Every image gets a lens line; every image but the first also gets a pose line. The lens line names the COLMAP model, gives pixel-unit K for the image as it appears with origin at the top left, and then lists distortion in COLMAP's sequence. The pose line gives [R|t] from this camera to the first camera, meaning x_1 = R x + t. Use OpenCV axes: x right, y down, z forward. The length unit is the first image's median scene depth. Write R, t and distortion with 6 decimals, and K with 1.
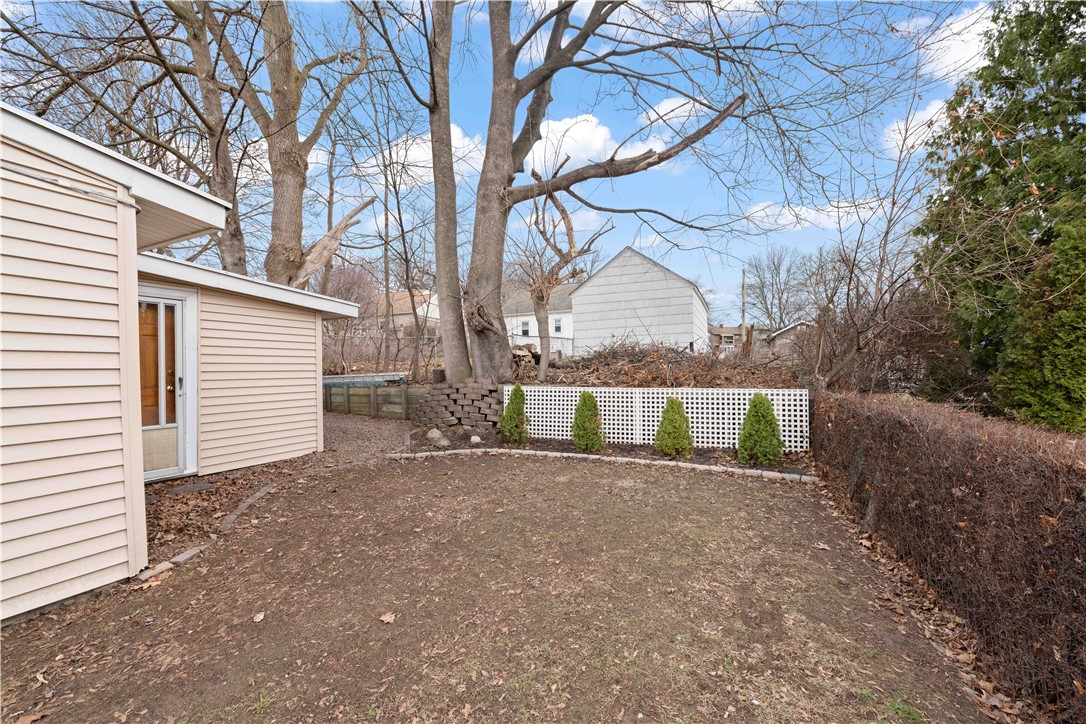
lens RADIAL K [[440.9, 0, 543.0], [0, 440.9, 362.0], [0, 0, 1]] dist [0.000337, 0.000021]
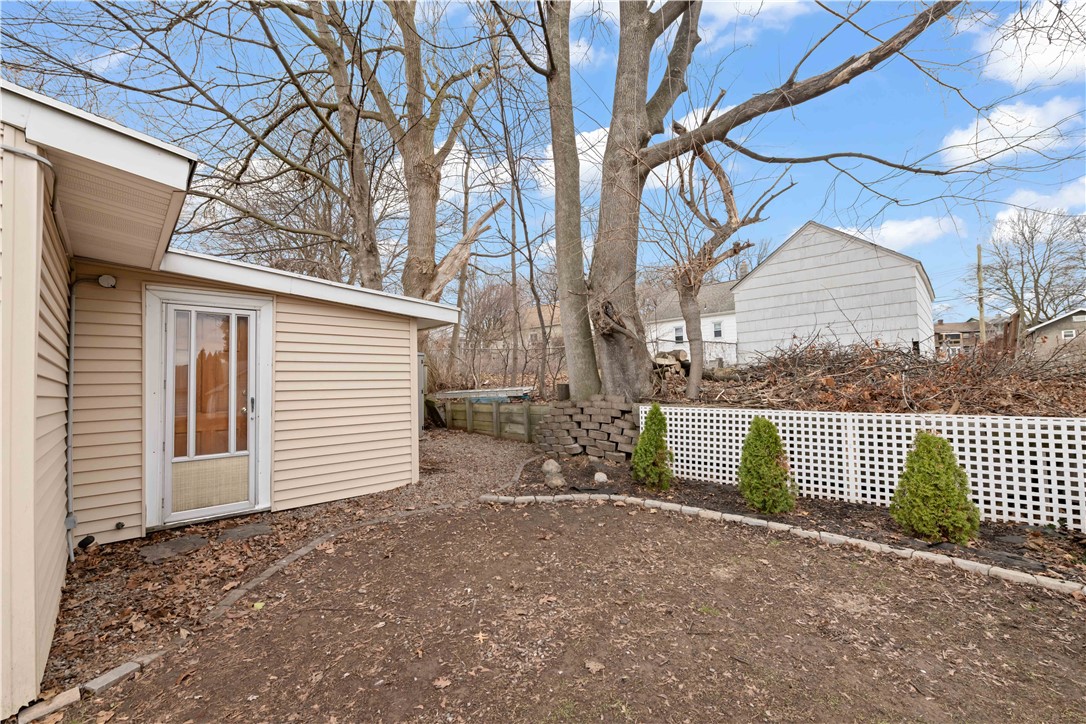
lens RADIAL K [[463.5, 0, 543.0], [0, 463.5, 362.0], [0, 0, 1]] dist [-0.004537, -0.000768]
pose [[0.945894, -0.022773, -0.323677, 0.012733], [0.015077, 0.999541, -0.026265, -0.002073], [0.324127, 0.019964, 0.945803, 0.183954]]
